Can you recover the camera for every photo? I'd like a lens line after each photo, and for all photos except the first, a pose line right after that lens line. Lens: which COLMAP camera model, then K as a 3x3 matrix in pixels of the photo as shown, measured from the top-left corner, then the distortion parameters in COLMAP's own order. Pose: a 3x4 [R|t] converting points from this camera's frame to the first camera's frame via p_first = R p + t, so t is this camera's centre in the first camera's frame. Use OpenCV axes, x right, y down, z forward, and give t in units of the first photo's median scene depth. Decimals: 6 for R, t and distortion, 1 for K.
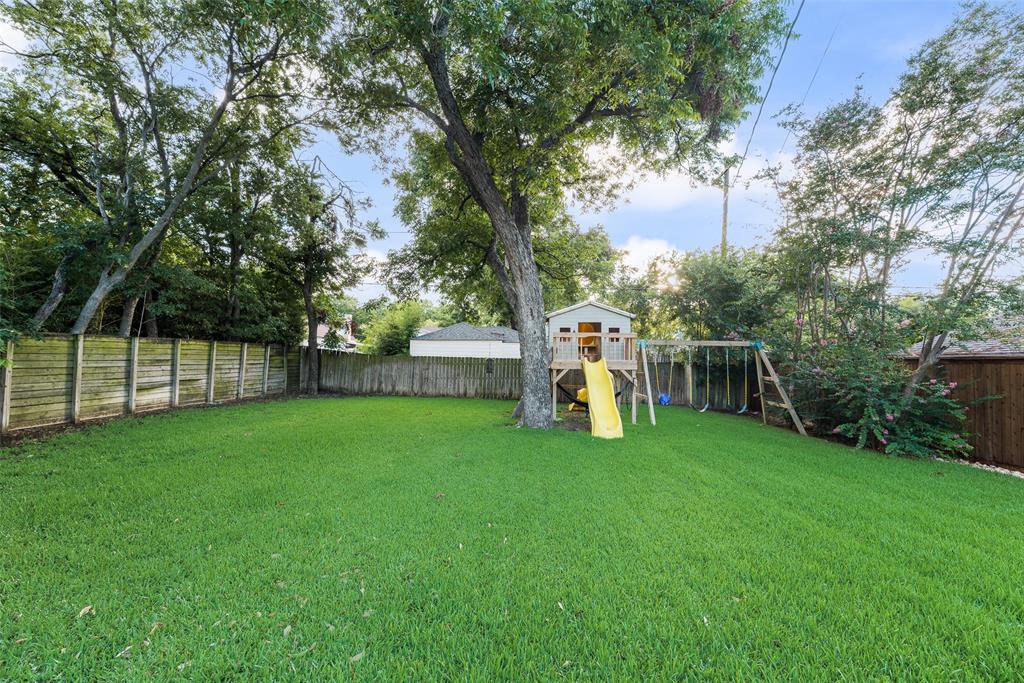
lens RADIAL K [[409.0, 0, 514.5], [0, 409.0, 341.0], [0, 0, 1]] dist [0.002213, 0.000406]
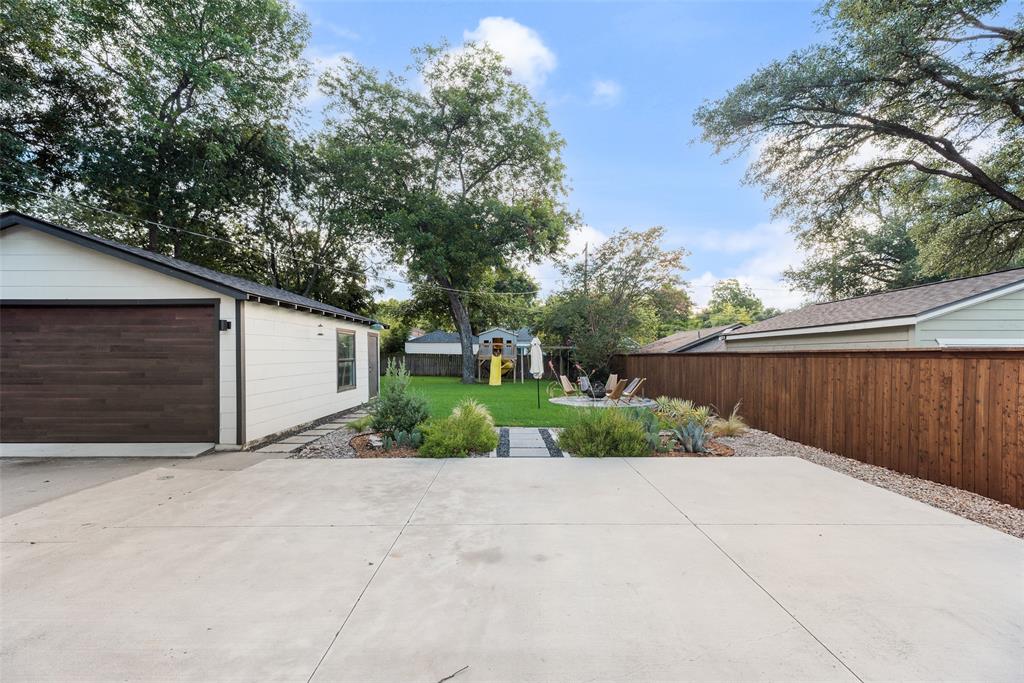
lens RADIAL K [[409.0, 0, 514.5], [0, 409.0, 341.0], [0, 0, 1]] dist [0.002213, 0.000406]
pose [[0.998285, -0.004337, 0.058373, 0.141688], [0.003333, 0.999845, 0.017287, -0.064633], [-0.058439, -0.017063, 0.998145, -1.119199]]
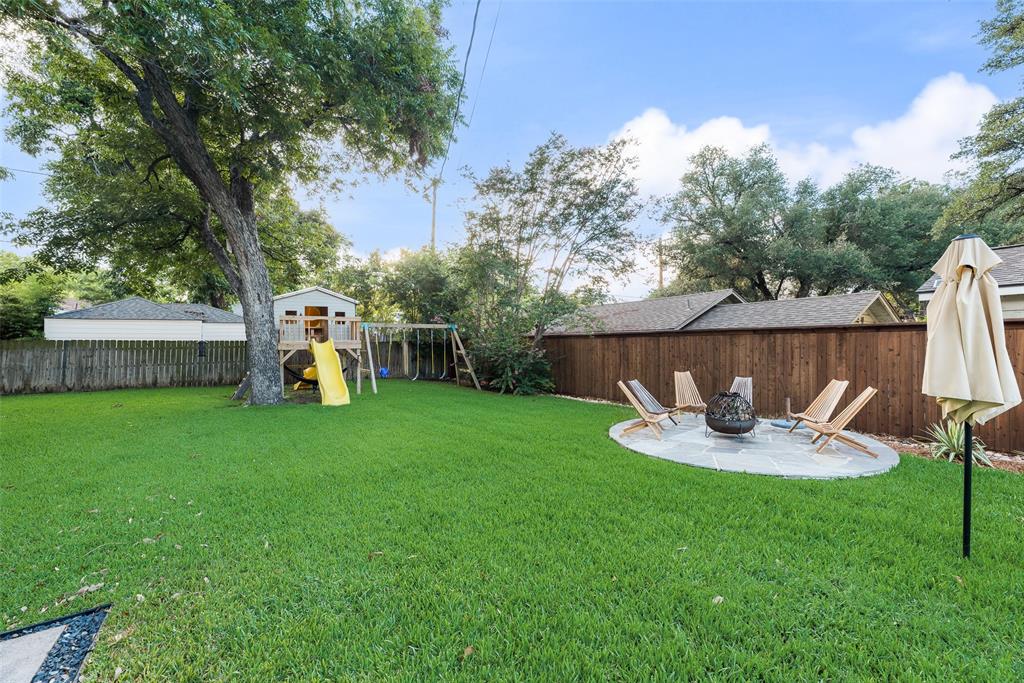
lens RADIAL K [[409.0, 0, 514.5], [0, 409.0, 341.0], [0, 0, 1]] dist [0.002213, 0.000406]
pose [[0.794464, -0.019367, 0.607002, -0.057715], [-0.010893, 0.998876, 0.046128, -0.009273], [-0.607213, -0.043259, 0.793360, -0.181977]]
